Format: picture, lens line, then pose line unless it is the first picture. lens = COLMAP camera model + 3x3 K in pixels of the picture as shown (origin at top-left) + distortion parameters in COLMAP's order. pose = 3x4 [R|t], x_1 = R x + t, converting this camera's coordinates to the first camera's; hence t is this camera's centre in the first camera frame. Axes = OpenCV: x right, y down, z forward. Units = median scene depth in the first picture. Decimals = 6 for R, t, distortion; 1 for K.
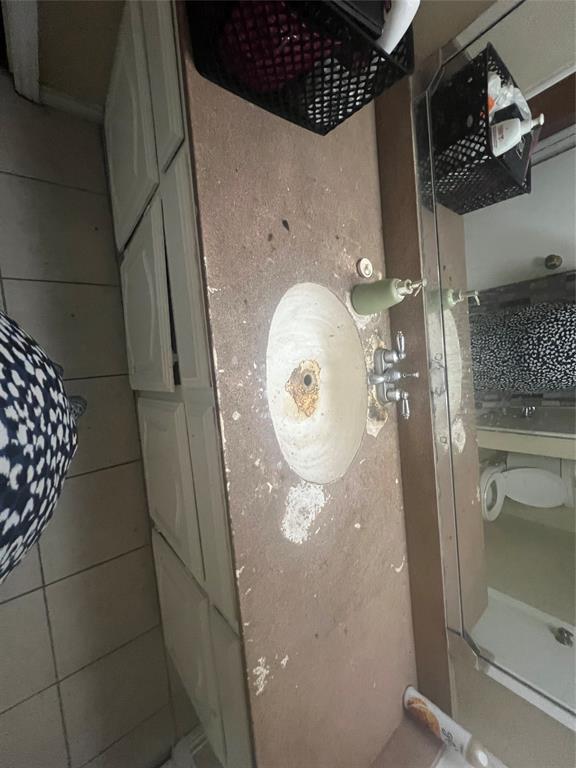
lens RADIAL K [[309.5, 0, 289.6], [0, 309.5, 381.4], [0, 0, 1]] dist [-0.002408, 0.000900]
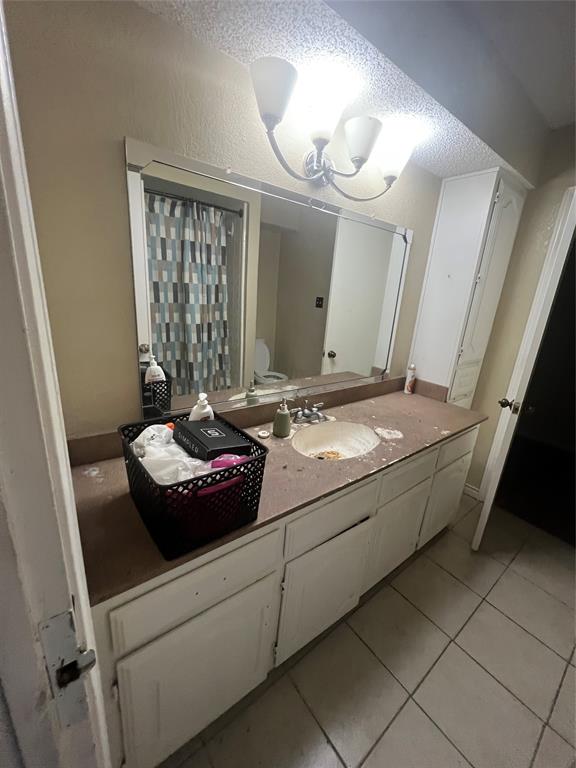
lens RADIAL K [[309.5, 0, 289.4], [0, 309.5, 382.8], [0, 0, 1]] dist [-0.002408, 0.000900]
pose [[-0.358348, -0.813545, 0.457965, -0.347045], [0.846500, -0.076259, 0.526899, -1.095986], [-0.393732, 0.576480, 0.715993, -0.426875]]
